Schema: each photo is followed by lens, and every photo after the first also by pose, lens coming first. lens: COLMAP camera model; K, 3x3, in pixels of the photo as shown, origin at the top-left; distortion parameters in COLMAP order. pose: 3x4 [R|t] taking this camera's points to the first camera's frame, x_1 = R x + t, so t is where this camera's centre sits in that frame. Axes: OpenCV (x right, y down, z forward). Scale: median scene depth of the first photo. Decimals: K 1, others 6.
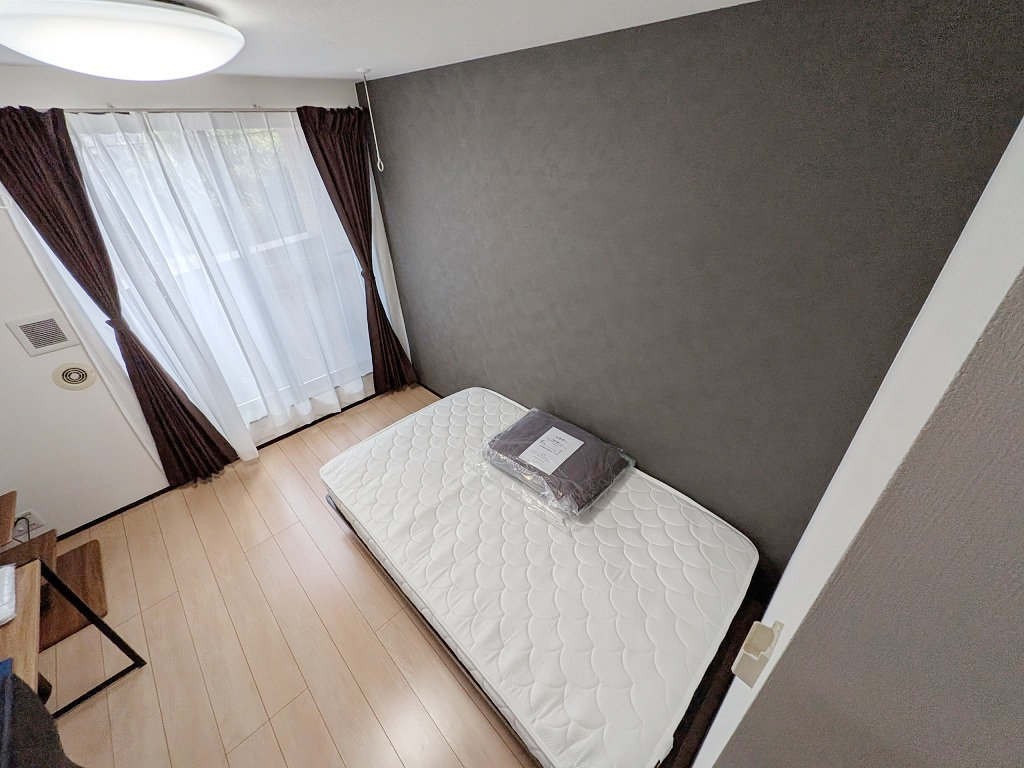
lens RADIAL K [[407.7, 0, 512.5], [0, 407.7, 382.7], [0, 0, 1]] dist [0.004267, -0.000152]
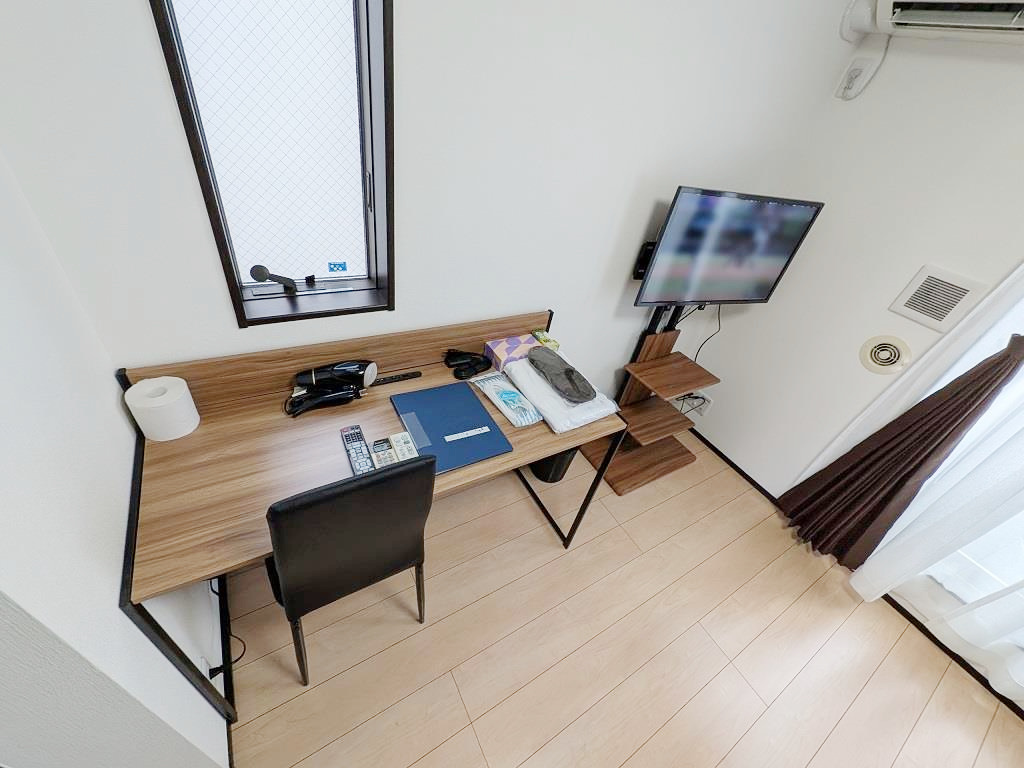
lens RADIAL K [[407.7, 0, 512.5], [0, 407.7, 382.7], [0, 0, 1]] dist [0.004267, -0.000152]
pose [[-0.234305, 0.596945, -0.767306, -0.274850], [-0.650112, 0.490623, 0.580211, 0.016121], [0.722811, 0.634781, 0.273126, 0.303643]]
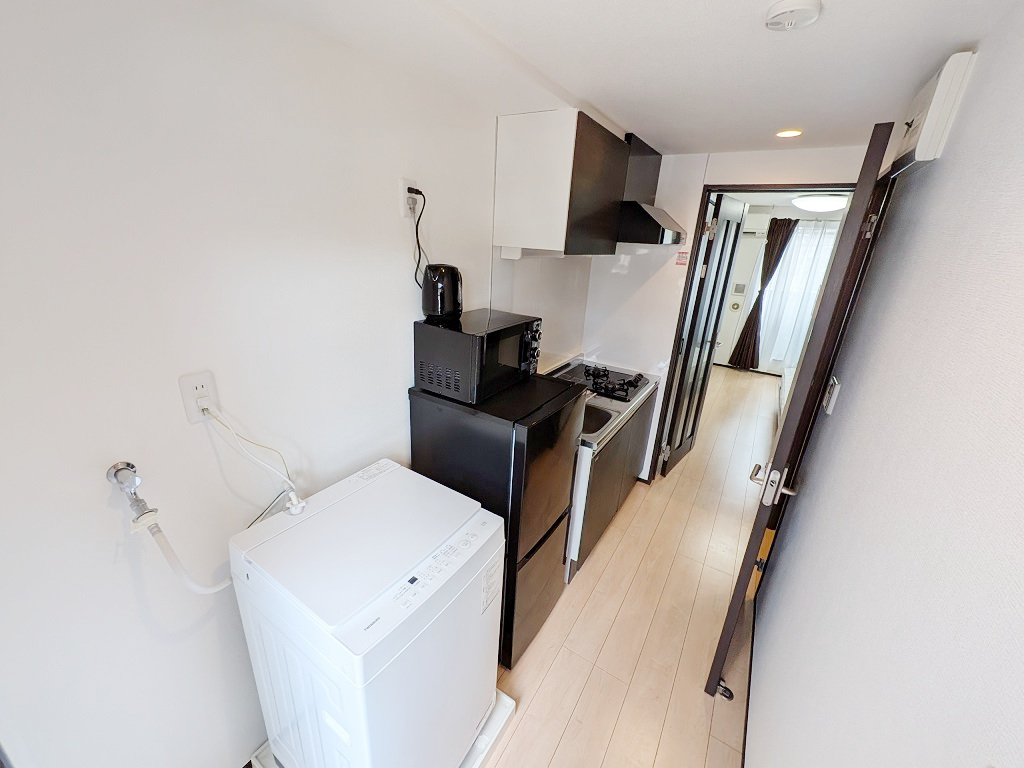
lens RADIAL K [[407.7, 0, 512.5], [0, 407.7, 382.7], [0, 0, 1]] dist [0.004267, -0.000152]
pose [[0.224608, 0.374411, -0.899649, 1.107799], [-0.565242, 0.802104, 0.192696, 0.638300], [0.793759, 0.465238, 0.391791, -0.904811]]
